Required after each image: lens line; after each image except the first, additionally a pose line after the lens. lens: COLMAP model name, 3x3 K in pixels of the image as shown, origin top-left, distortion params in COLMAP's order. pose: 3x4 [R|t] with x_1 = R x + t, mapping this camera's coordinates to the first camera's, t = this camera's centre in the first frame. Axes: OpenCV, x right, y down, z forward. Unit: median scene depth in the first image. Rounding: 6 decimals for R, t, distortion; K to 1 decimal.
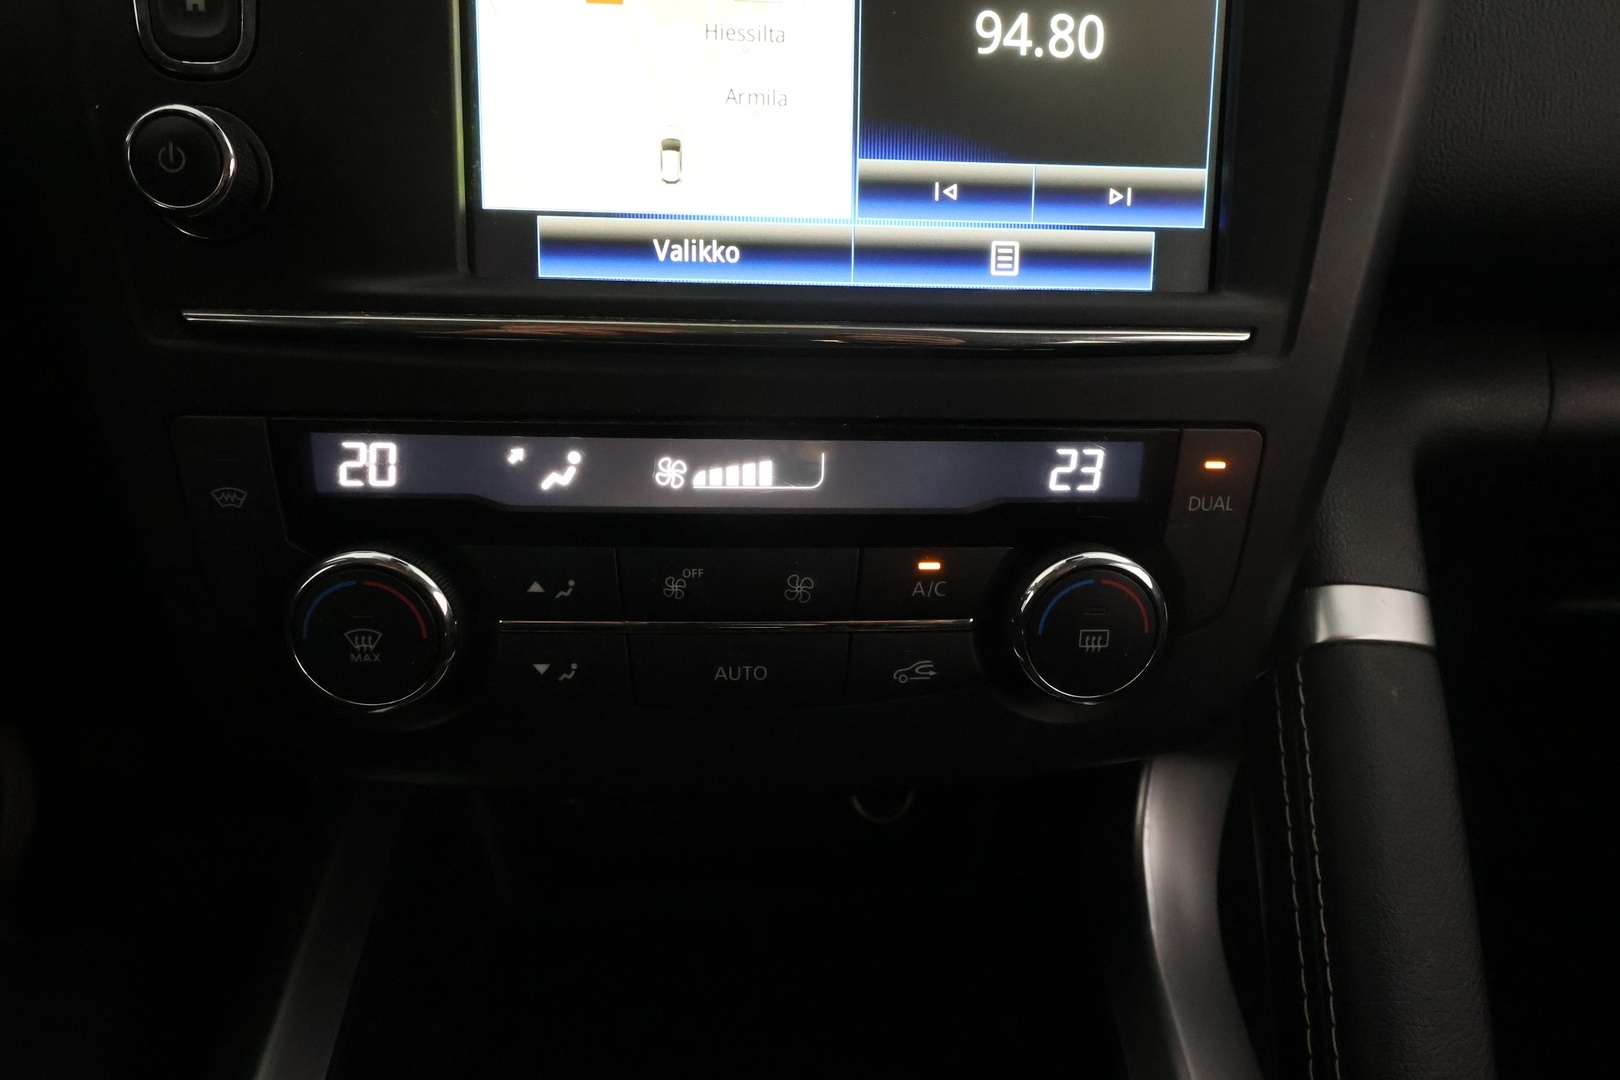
lens RADIAL K [[1022.5, 0, 809.1], [0, 1022.5, 542.6], [0, 0, 1]] dist [-0.008550, 0.010249]
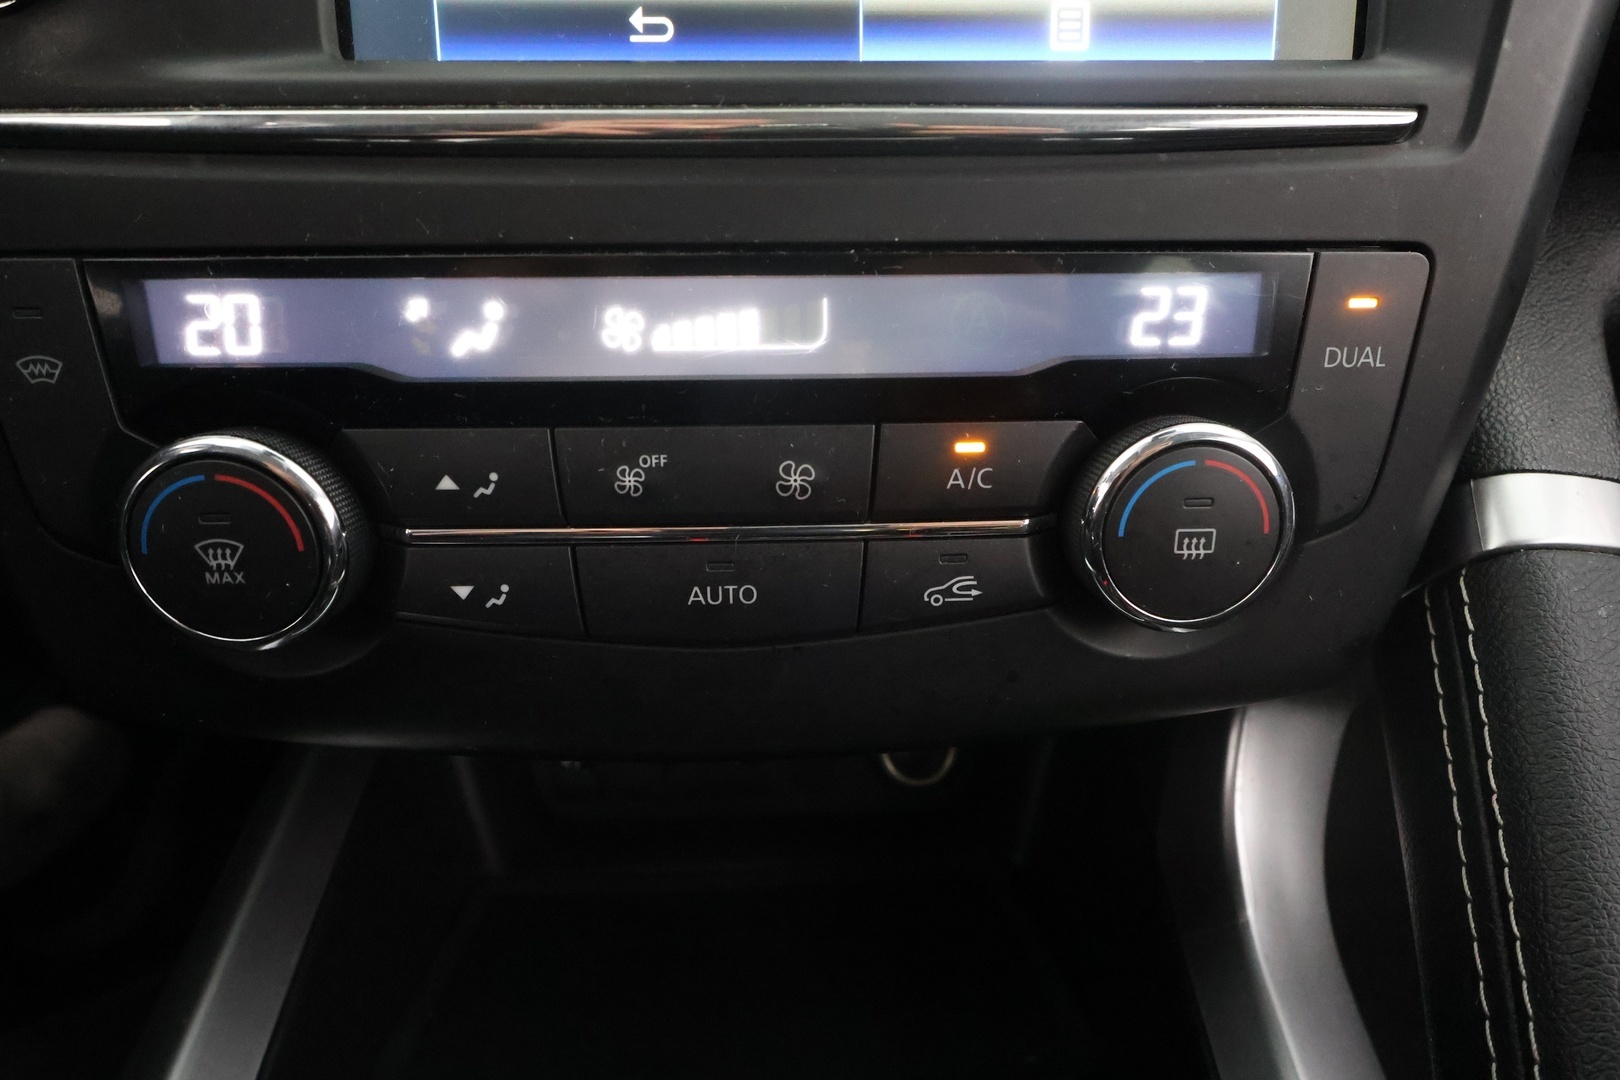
lens RADIAL K [[1022.5, 0, 801.6], [0, 1022.5, 554.1], [0, 0, 1]] dist [-0.008550, 0.010249]
pose [[0.998763, -0.015300, -0.047302, 0.028985], [0.017512, 0.998755, 0.046710, 0.063267], [0.046528, -0.047481, 0.997788, 0.246951]]
